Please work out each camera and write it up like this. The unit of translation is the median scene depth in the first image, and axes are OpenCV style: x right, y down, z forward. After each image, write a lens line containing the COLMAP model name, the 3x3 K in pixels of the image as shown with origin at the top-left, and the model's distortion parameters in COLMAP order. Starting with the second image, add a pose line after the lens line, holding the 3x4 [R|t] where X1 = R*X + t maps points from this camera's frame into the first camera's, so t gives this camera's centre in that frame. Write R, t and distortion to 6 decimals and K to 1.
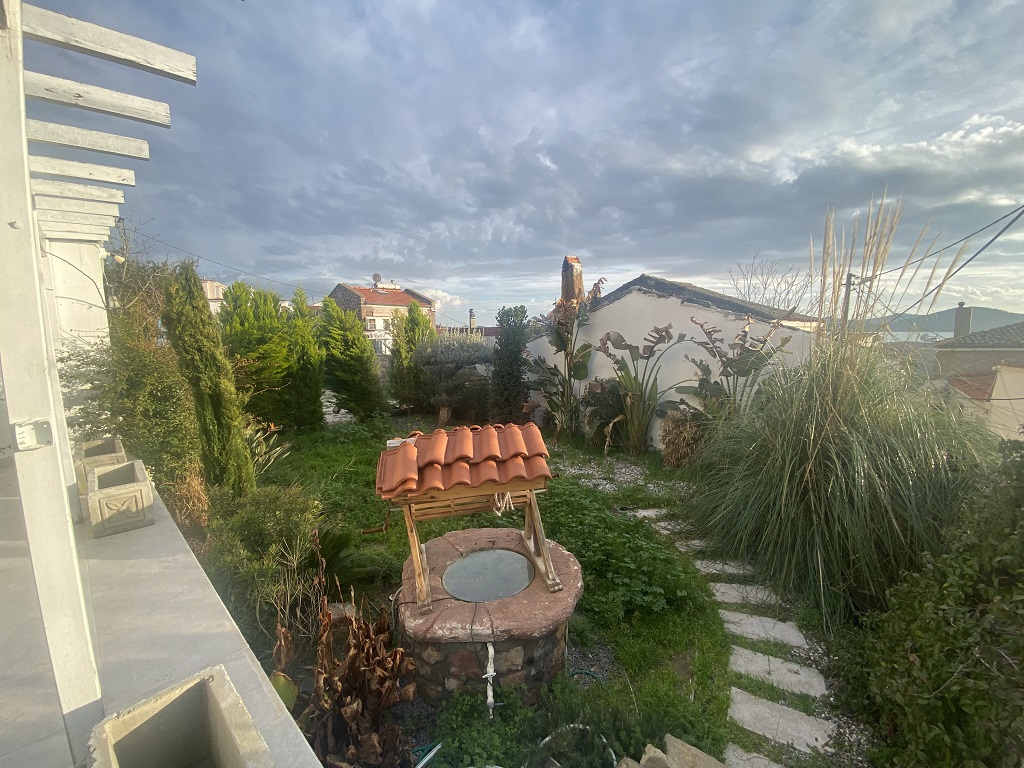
lens RADIAL K [[426.3, 0, 508.5], [0, 426.3, 387.9], [0, 0, 1]] dist [-0.004036, -0.010562]
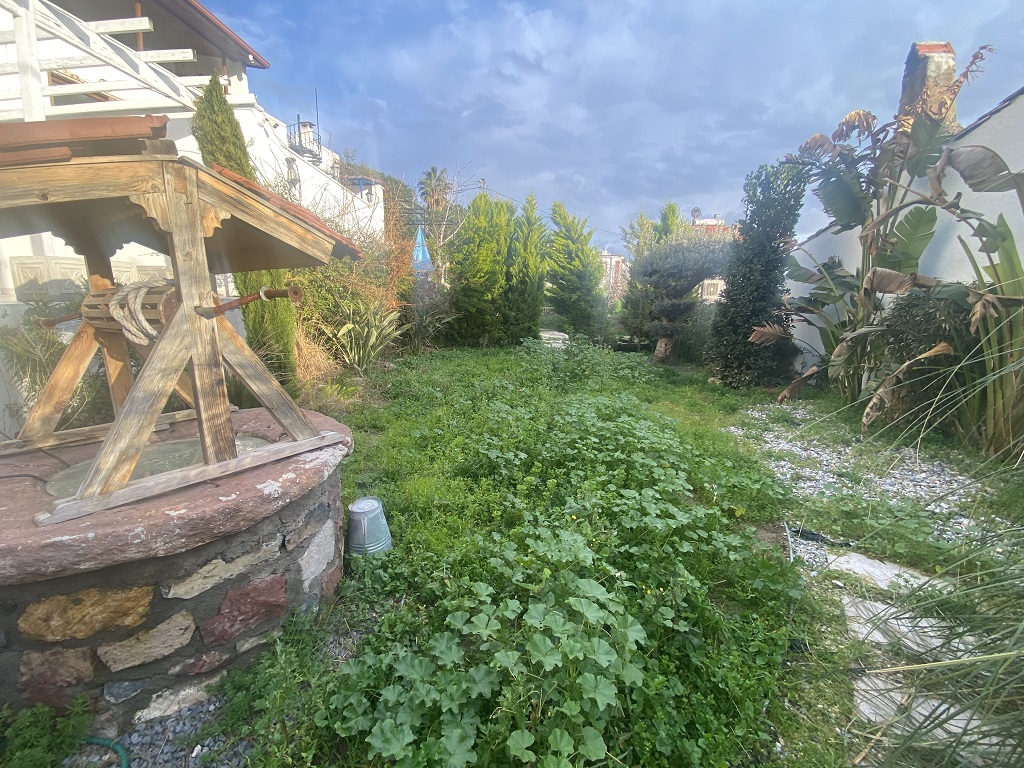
lens RADIAL K [[426.3, 0, 518.4], [0, 426.3, 383.3], [0, 0, 1]] dist [-0.004036, -0.010562]
pose [[0.693860, 0.151947, -0.703897, 0.258965], [-0.123585, 0.988109, 0.091477, 0.113487], [0.709426, 0.023519, 0.704387, 0.420097]]
